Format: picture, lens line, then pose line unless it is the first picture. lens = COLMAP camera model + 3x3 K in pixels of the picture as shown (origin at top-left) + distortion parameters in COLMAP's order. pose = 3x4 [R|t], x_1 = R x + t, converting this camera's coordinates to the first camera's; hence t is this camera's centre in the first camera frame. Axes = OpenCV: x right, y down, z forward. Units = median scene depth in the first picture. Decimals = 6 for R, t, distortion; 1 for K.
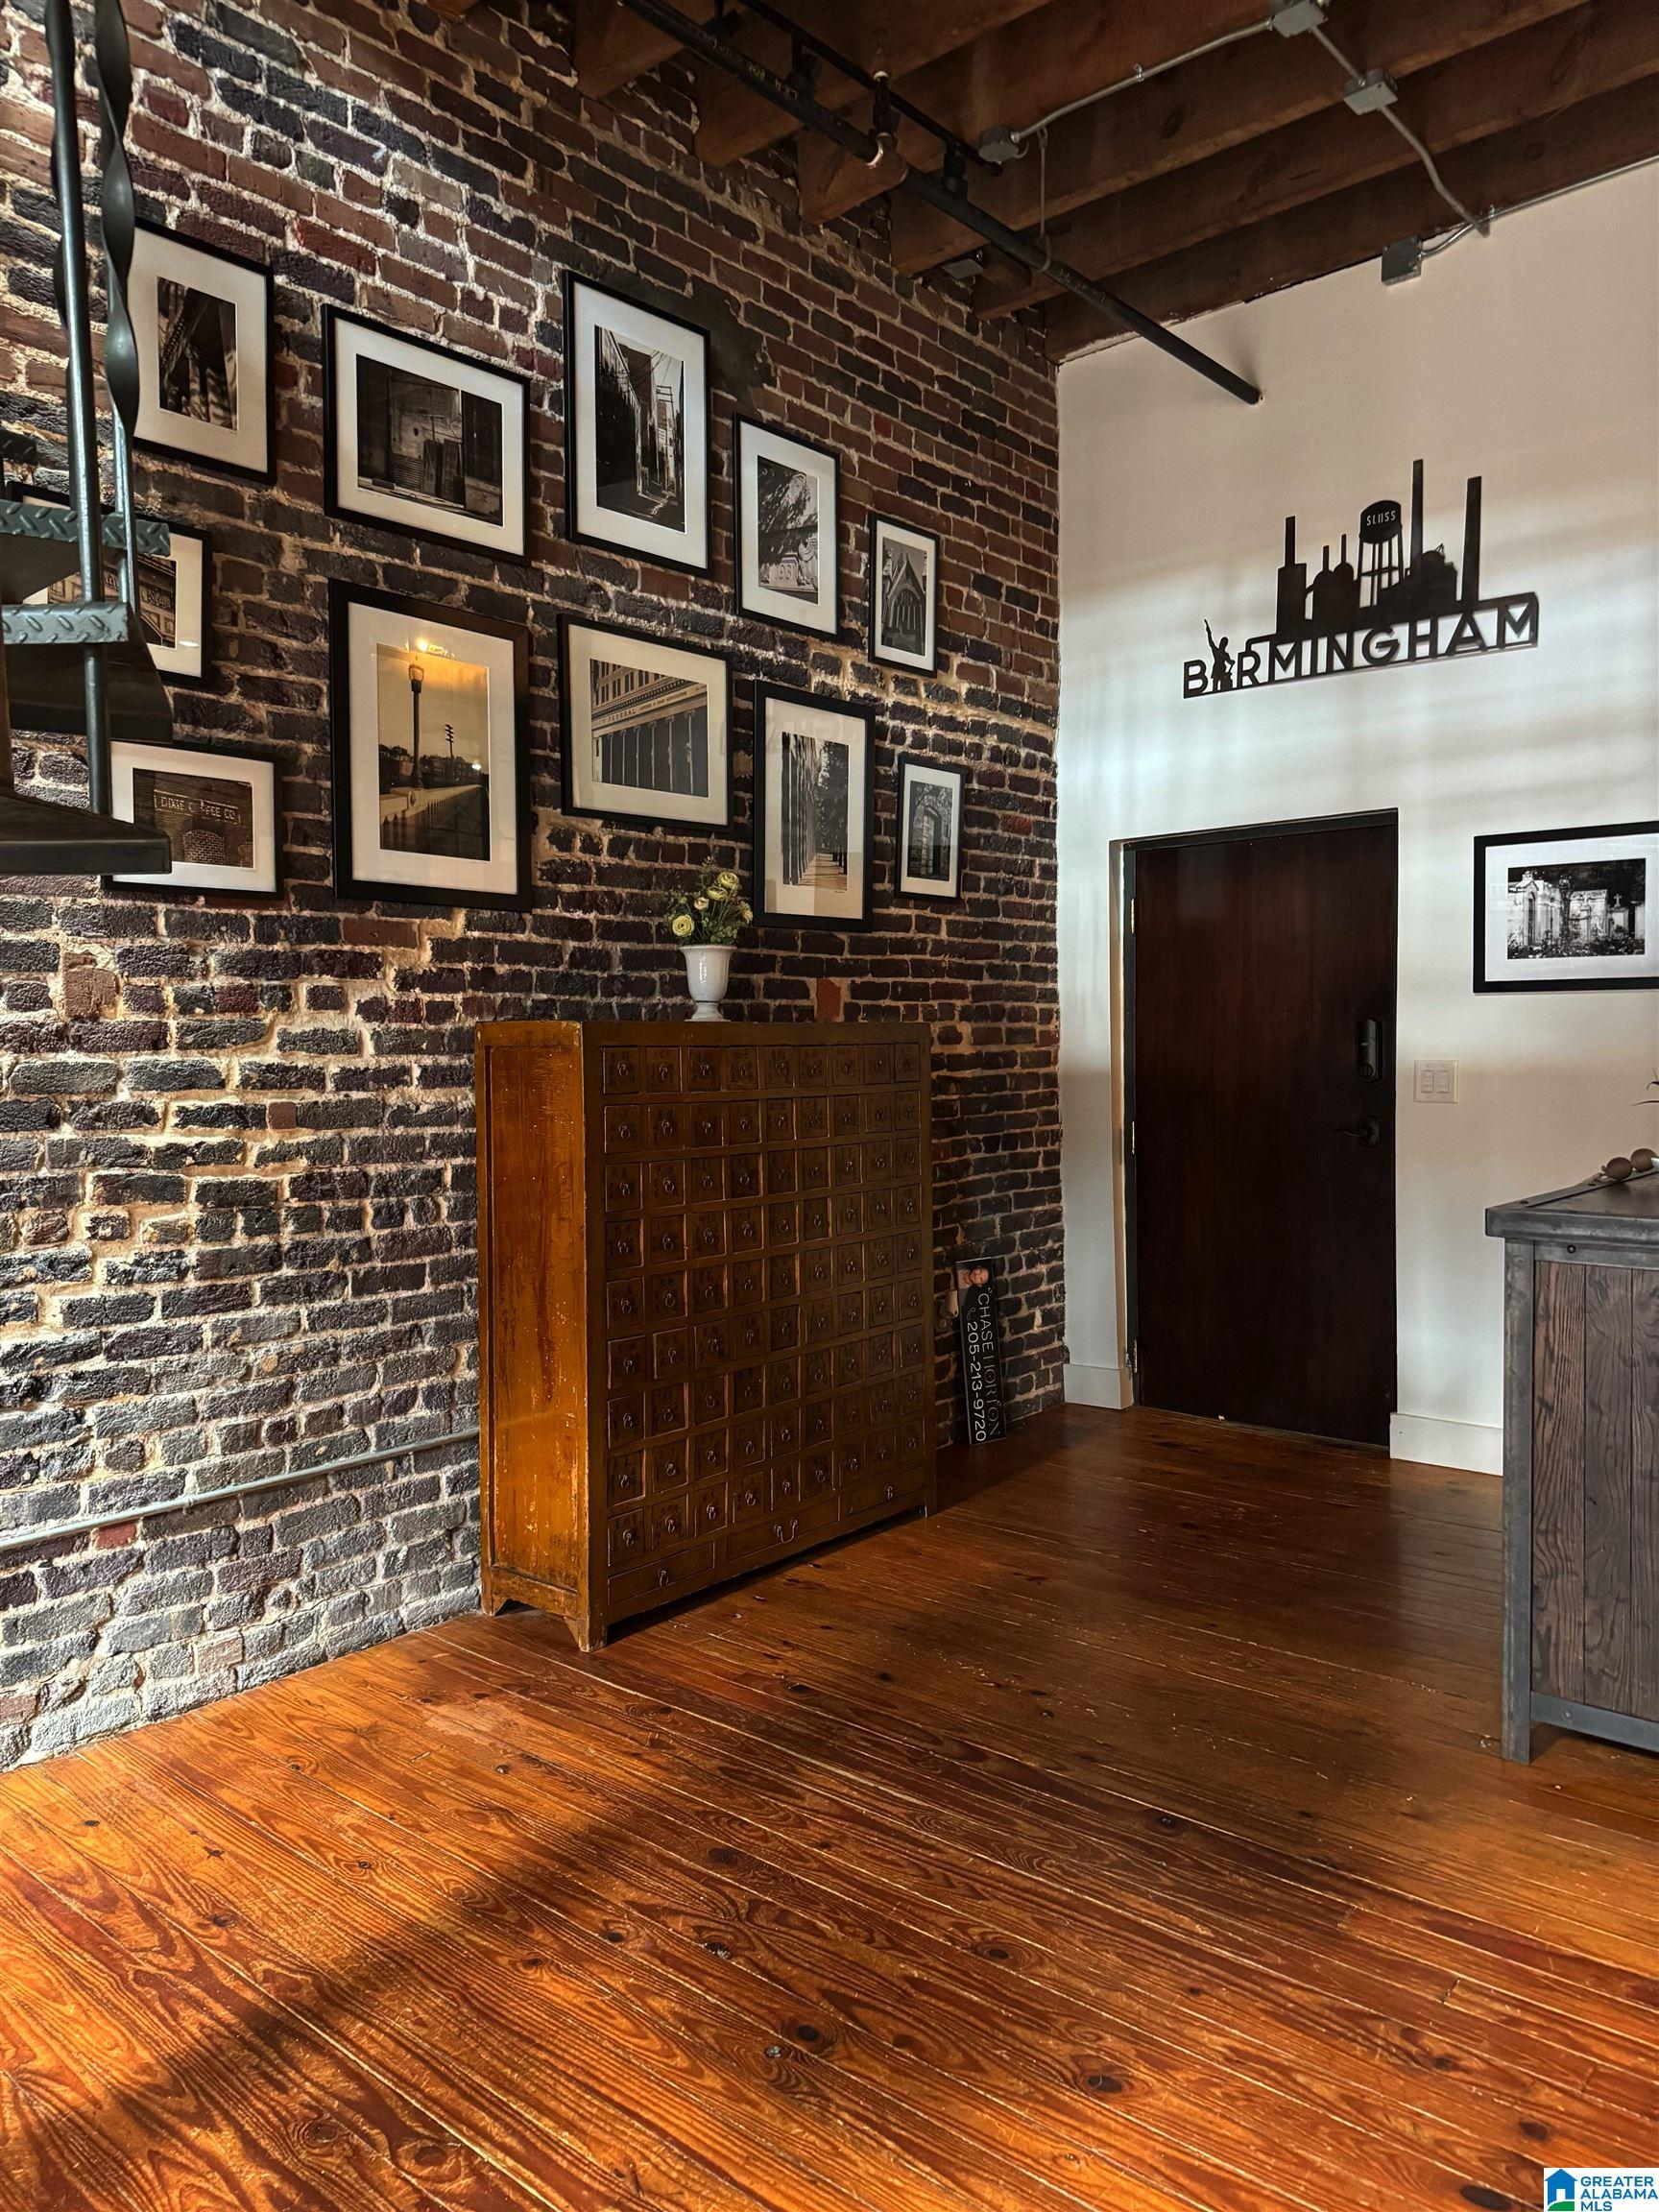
lens RADIAL K [[1554.6, 0, 826.9], [0, 1554.6, 1108.2], [0, 0, 1]] dist [-0.021124, 0.011206]
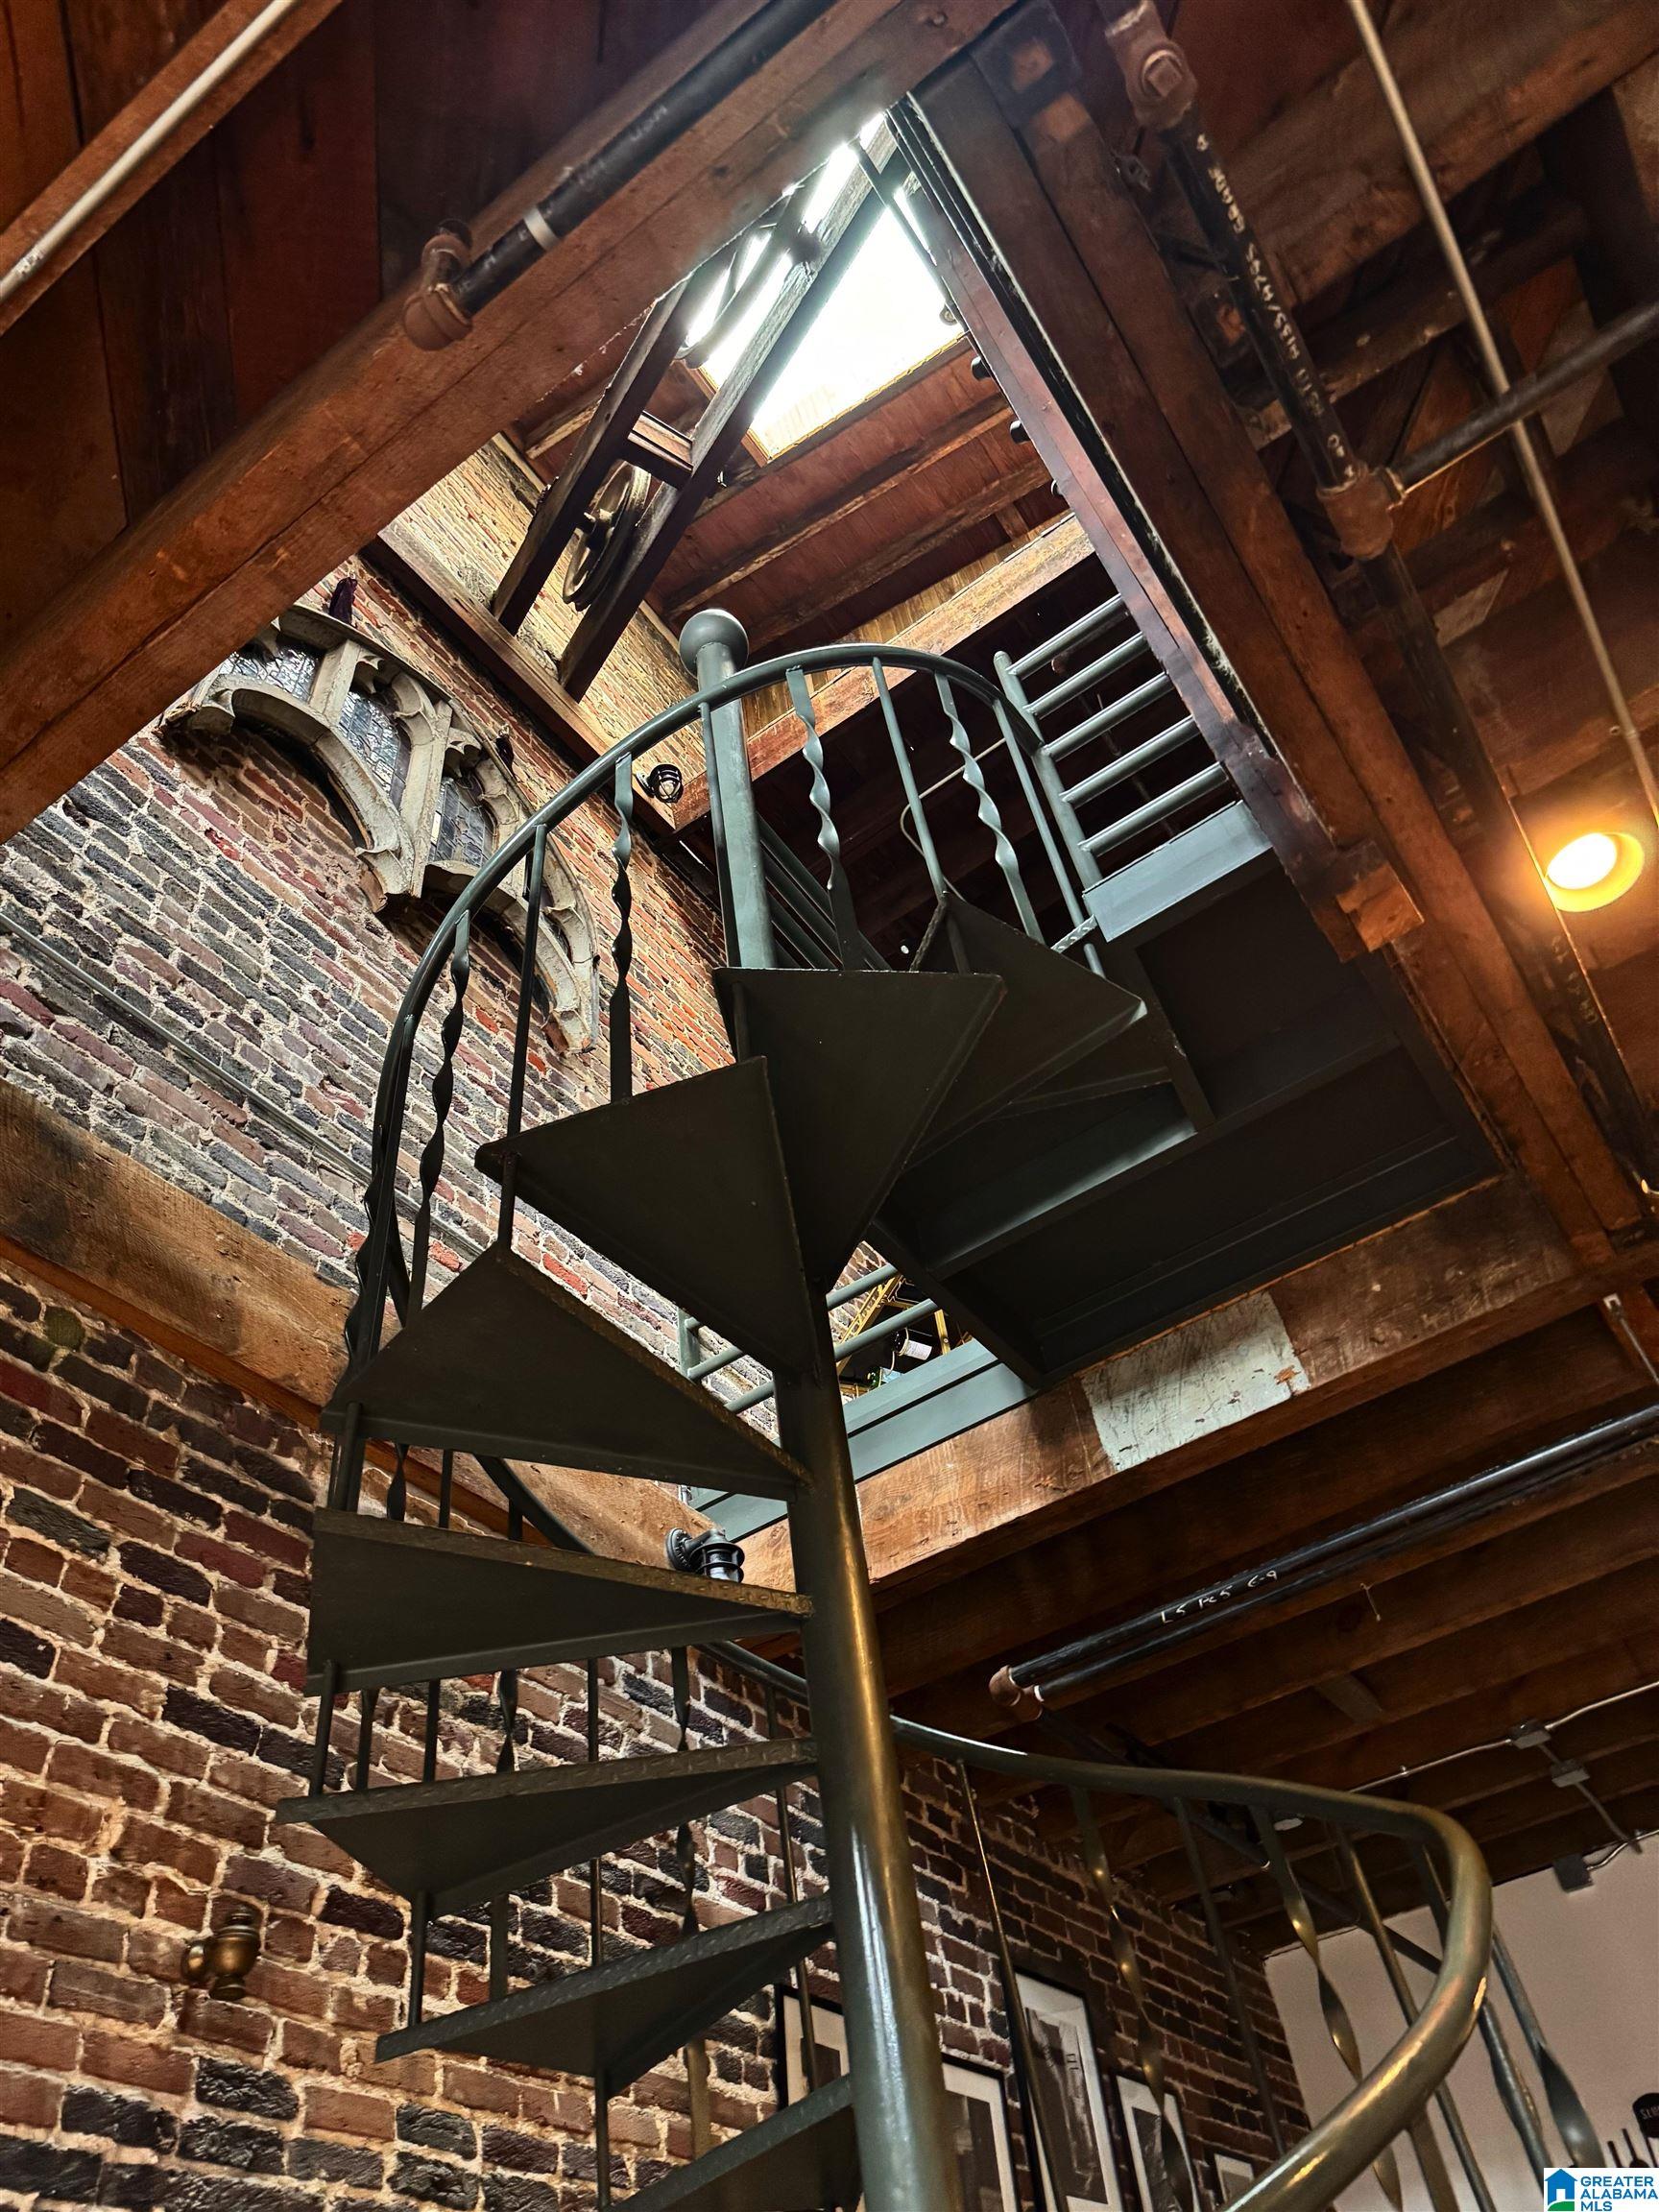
lens RADIAL K [[1554.6, 0, 825.4], [0, 1554.6, 1106.8], [0, 0, 1]] dist [-0.021124, 0.011206]
pose [[0.989431, 0.015225, 0.144206, -0.473808], [0.100561, 0.644439, -0.758015, -0.091448], [-0.104472, 0.764505, 0.636096, -0.206846]]
